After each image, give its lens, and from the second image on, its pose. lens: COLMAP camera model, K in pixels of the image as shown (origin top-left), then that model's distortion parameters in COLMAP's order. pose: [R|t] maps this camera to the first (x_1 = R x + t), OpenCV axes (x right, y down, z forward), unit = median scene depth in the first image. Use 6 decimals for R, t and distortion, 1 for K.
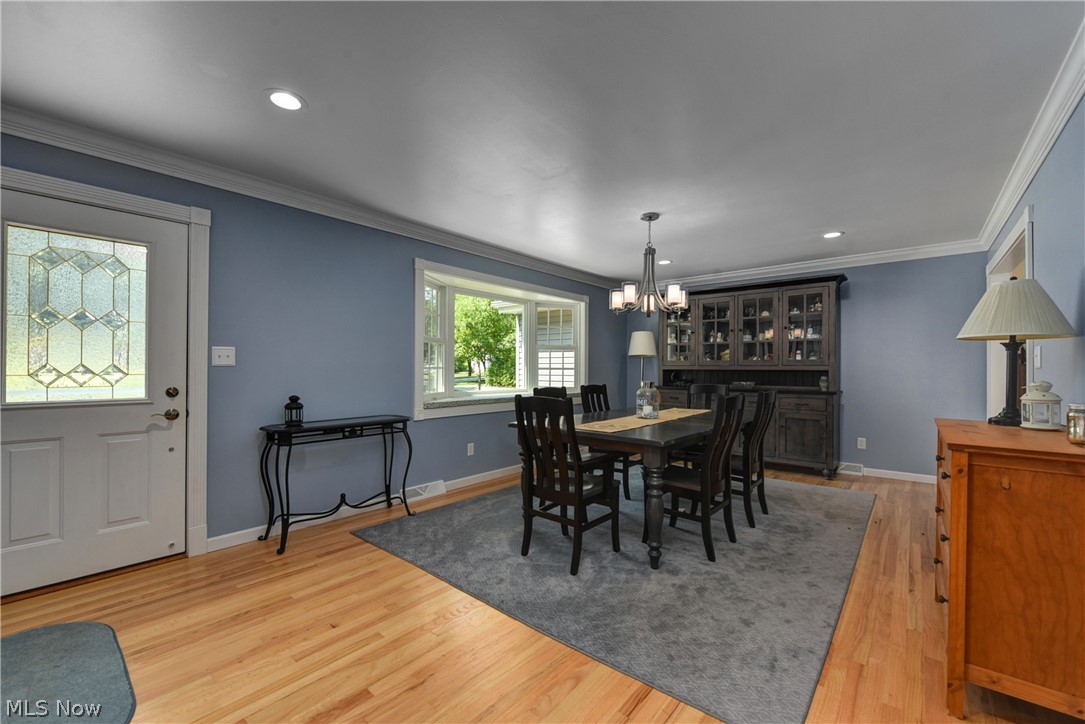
lens RADIAL K [[436.2, 0, 538.7], [0, 436.2, 364.5], [0, 0, 1]] dist [-0.008748, -0.000181]
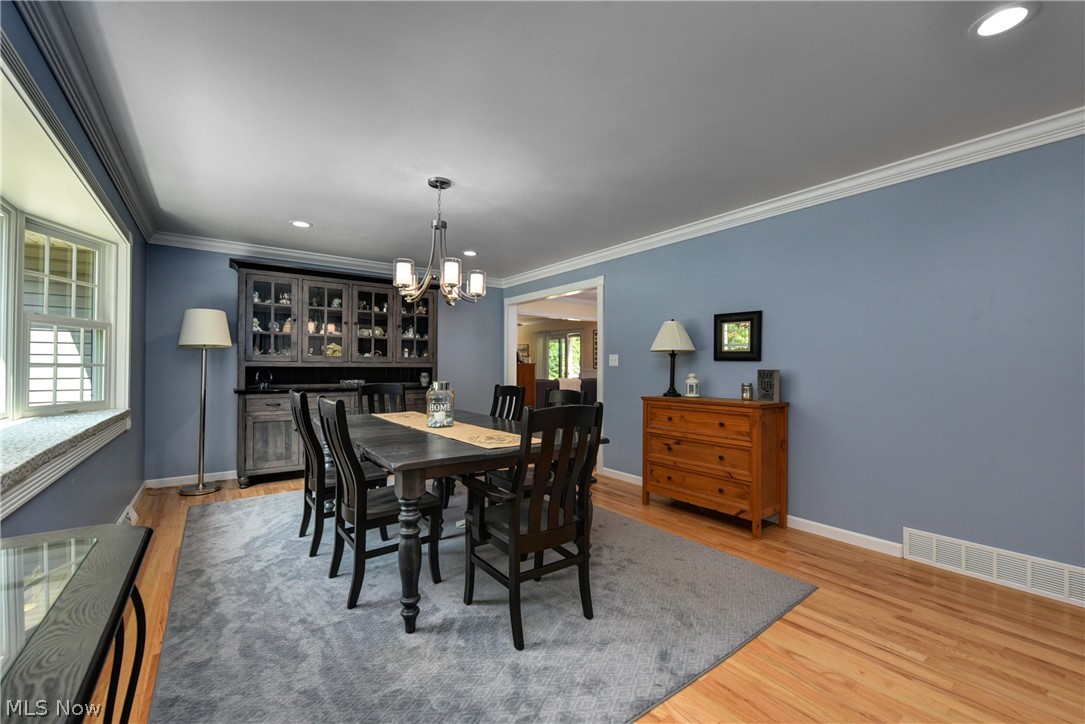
lens RADIAL K [[438.9, 0, 542.5], [0, 438.9, 362.0], [0, 0, 1]] dist [-0.023053, -0.000212]
pose [[0.238321, 0.007900, 0.971154, -0.352915], [-0.012456, 0.999910, -0.005077, 0.001988], [-0.971106, -0.010887, 0.238398, 0.426774]]
